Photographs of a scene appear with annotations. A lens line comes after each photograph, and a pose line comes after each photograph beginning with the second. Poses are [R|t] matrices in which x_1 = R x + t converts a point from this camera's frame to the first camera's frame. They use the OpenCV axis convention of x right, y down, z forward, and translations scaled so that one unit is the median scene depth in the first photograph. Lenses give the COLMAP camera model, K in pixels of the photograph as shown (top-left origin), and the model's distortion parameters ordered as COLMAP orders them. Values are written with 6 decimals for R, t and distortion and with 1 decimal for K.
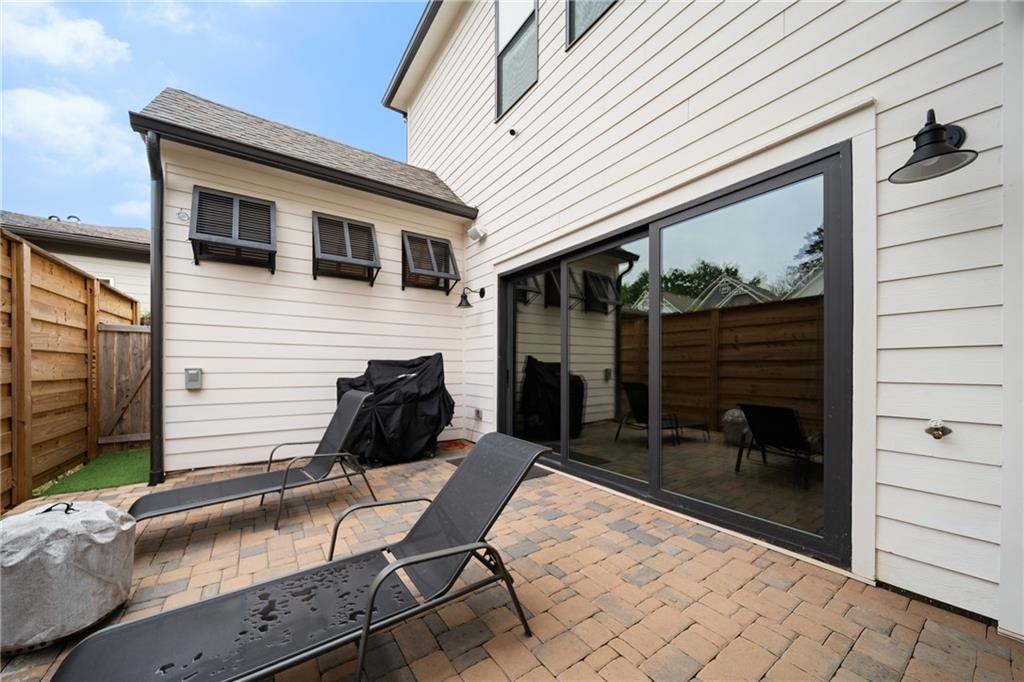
lens RADIAL K [[363.6, 0, 500.7], [0, 363.6, 361.7], [0, 0, 1]] dist [0.001597, -0.001305]
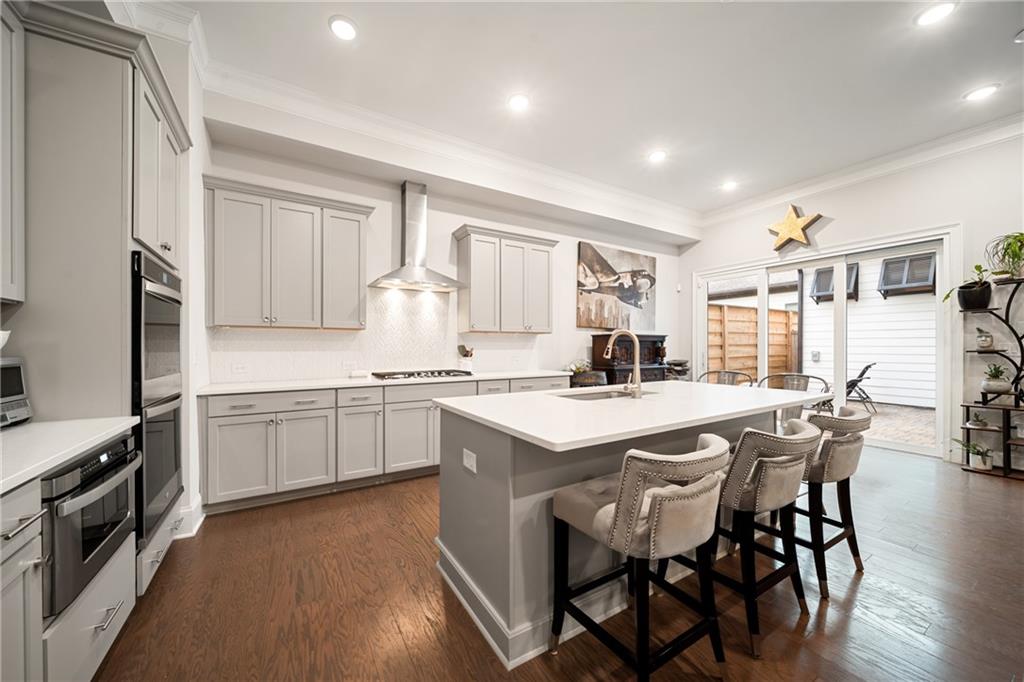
lens RADIAL K [[363.6, 0, 496.1], [0, 363.6, 346.2], [0, 0, 1]] dist [0.001597, -0.001305]
pose [[-0.069374, -0.005566, -0.997575, 1.325531], [0.011738, 0.999911, -0.006396, -0.019666], [0.997522, -0.012154, -0.069302, -0.698682]]
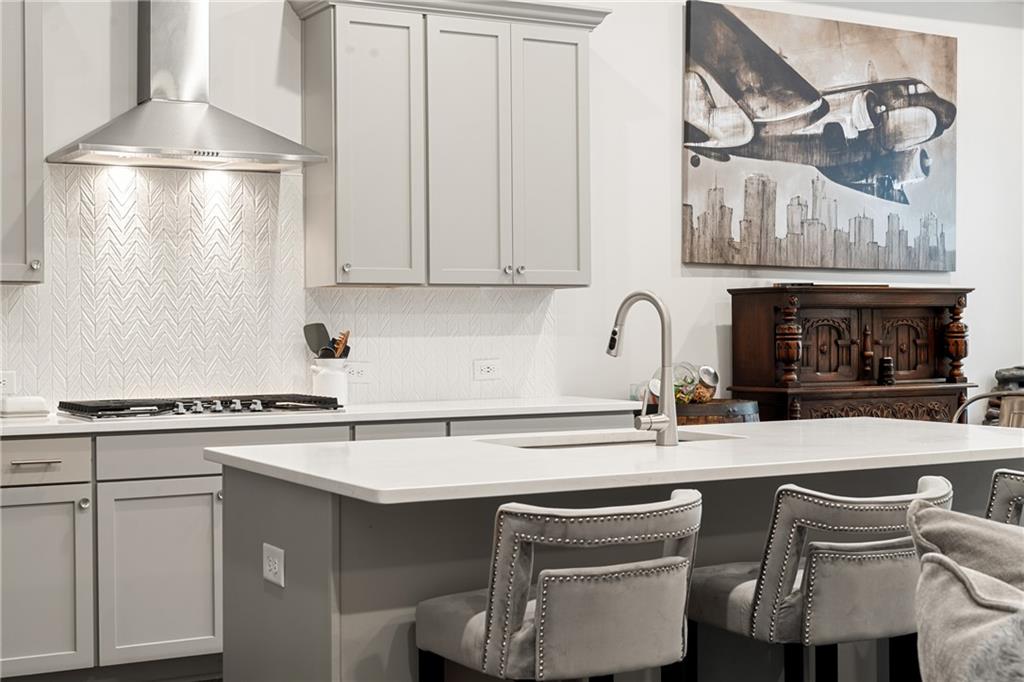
lens RADIAL K [[1488.2, 0, 508.8], [0, 1488.2, 335.2], [0, 0, 1]] dist [-0.000002, 0.000000]
pose [[-0.089993, 0.005090, -0.995929, 1.688850], [0.016235, 0.999862, 0.003643, -0.021110], [0.995810, -0.015841, -0.090063, -0.566150]]
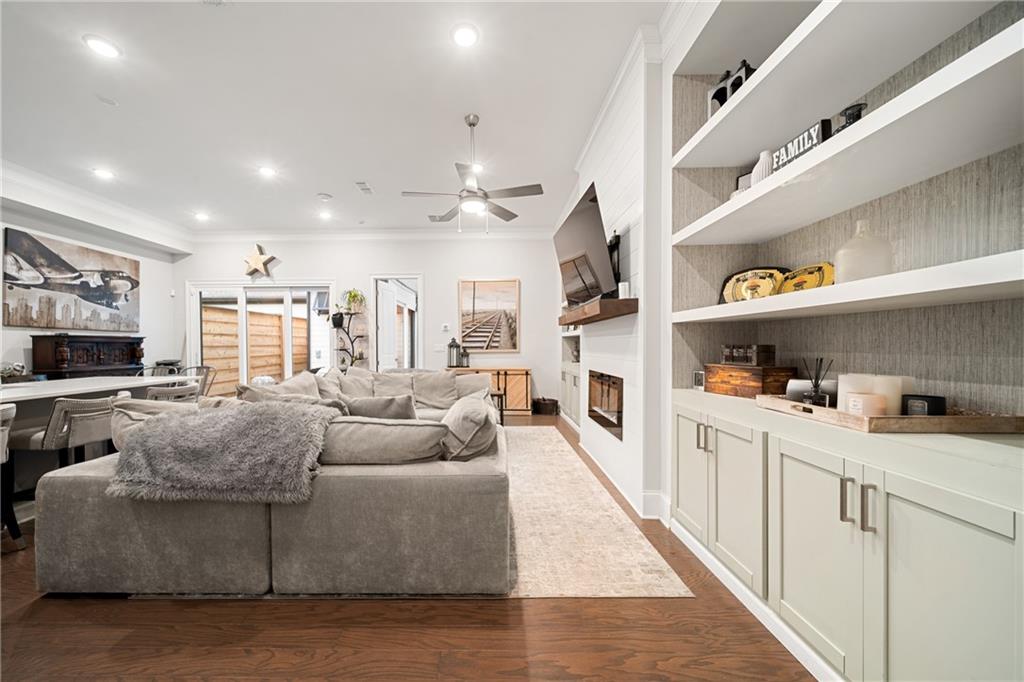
lens RADIAL K [[363.6, 0, 486.5], [0, 363.6, 347.4], [0, 0, 1]] dist [0.001597, -0.001305]
pose [[0.816068, -0.004592, -0.577937, 1.801026], [0.014160, 0.999827, 0.012050, -0.019150], [0.577782, -0.018017, 0.815992, -0.572332]]
